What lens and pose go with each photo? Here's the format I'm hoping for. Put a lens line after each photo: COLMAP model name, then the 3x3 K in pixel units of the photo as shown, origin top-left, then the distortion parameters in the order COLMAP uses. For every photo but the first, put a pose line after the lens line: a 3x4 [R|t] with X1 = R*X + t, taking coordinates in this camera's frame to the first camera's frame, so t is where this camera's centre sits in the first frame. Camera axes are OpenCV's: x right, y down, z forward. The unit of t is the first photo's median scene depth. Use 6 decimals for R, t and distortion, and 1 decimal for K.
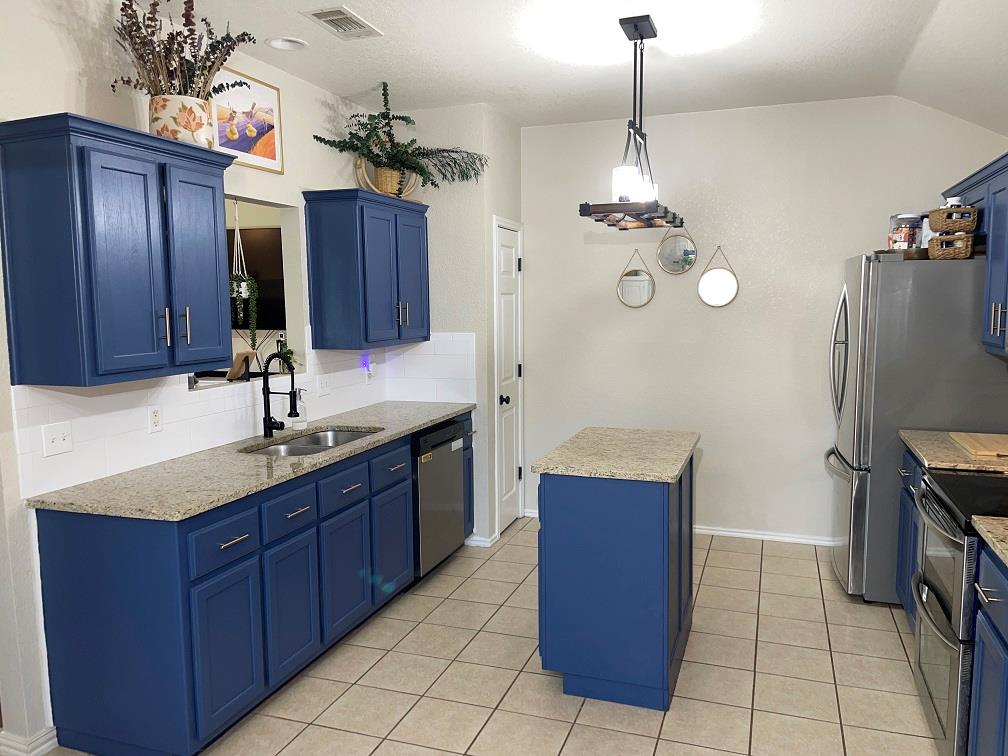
lens RADIAL K [[767.7, 0, 504.0], [0, 767.7, 378.0], [0, 0, 1]] dist [0.089230, -0.129066]
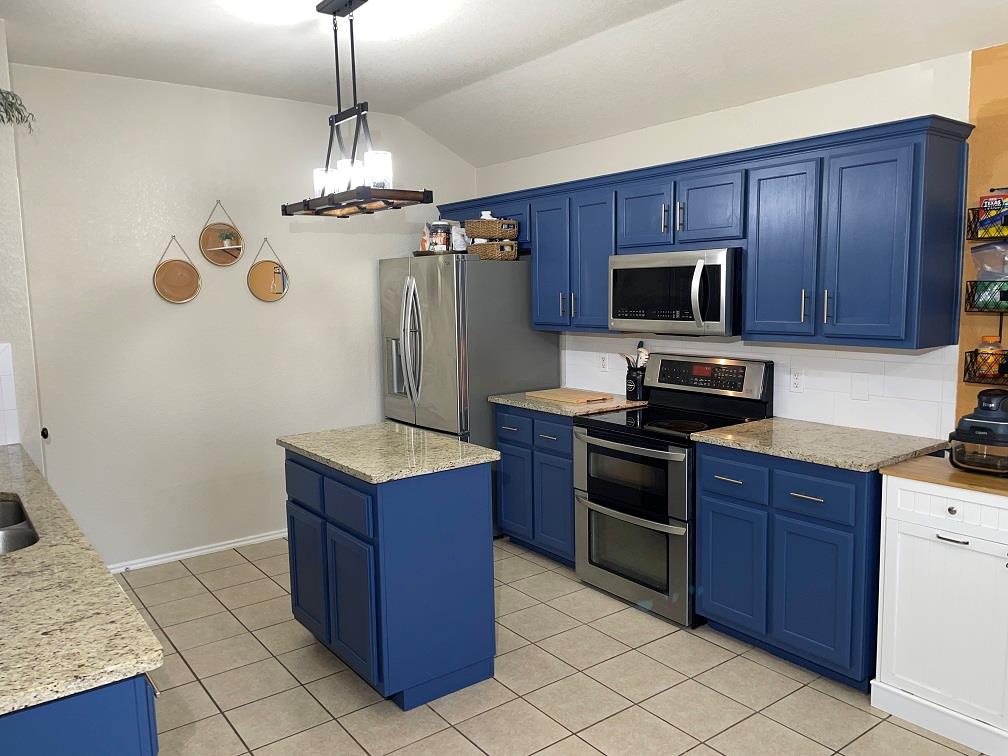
lens RADIAL K [[767.7, 0, 504.0], [0, 767.7, 378.0], [0, 0, 1]] dist [0.089230, -0.129066]
pose [[0.558114, -0.108050, 0.822699, -0.501115], [0.103117, 0.992831, 0.060441, -0.035823], [-0.823332, 0.051102, 0.565254, 0.290748]]
